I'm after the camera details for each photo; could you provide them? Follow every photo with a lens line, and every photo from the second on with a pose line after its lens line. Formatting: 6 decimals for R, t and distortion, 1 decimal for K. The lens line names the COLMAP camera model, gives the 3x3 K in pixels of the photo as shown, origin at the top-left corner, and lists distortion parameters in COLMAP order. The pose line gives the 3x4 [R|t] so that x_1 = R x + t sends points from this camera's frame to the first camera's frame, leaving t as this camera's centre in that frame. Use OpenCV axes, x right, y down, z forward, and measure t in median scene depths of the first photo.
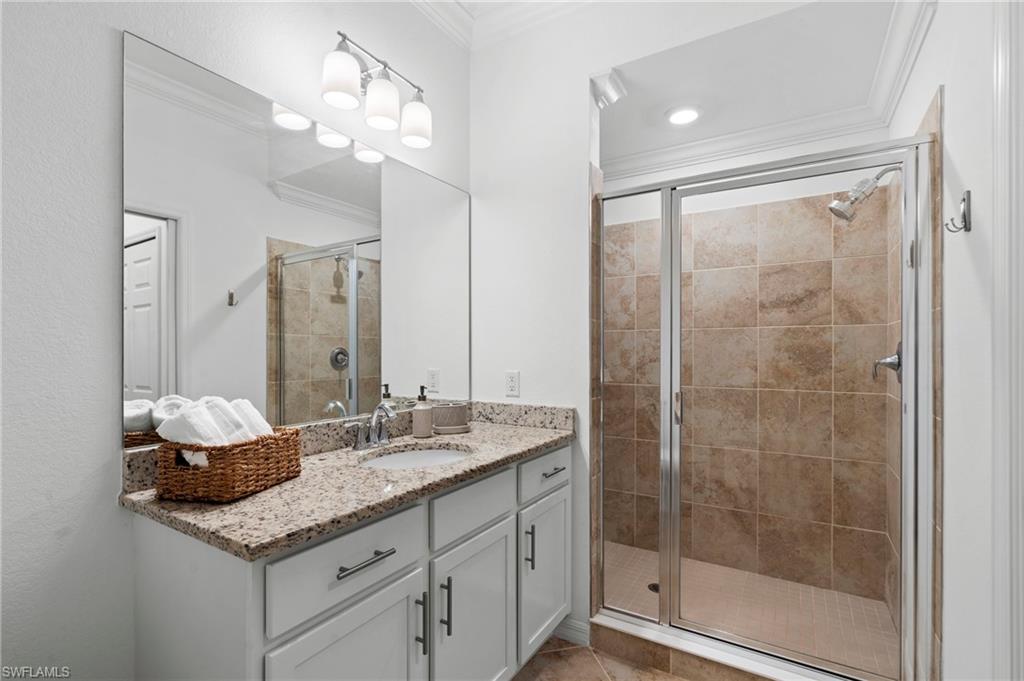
lens RADIAL K [[467.3, 0, 510.7], [0, 467.3, 341.9], [0, 0, 1]] dist [-0.006651, 0.002424]
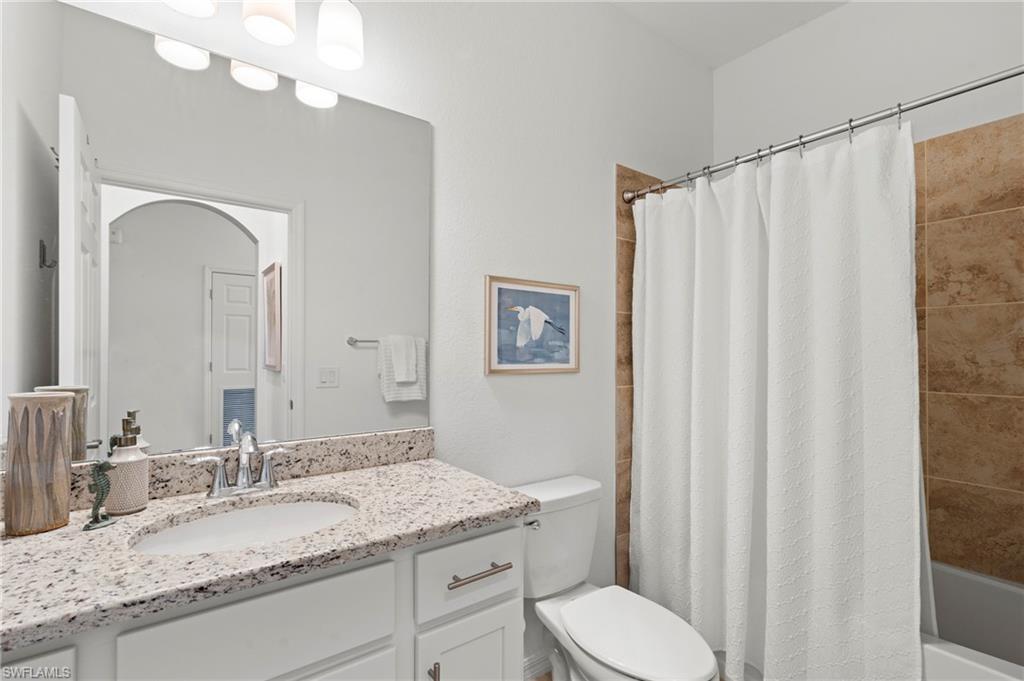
lens RADIAL K [[467.3, 0, 509.9], [0, 467.3, 343.5], [0, 0, 1]] dist [-0.006651, 0.002424]
pose [[0.932962, -0.004514, -0.359946, 0.251982], [0.005788, 0.999980, 0.002463, 0.003590], [0.359928, -0.004381, 0.932970, 0.387917]]
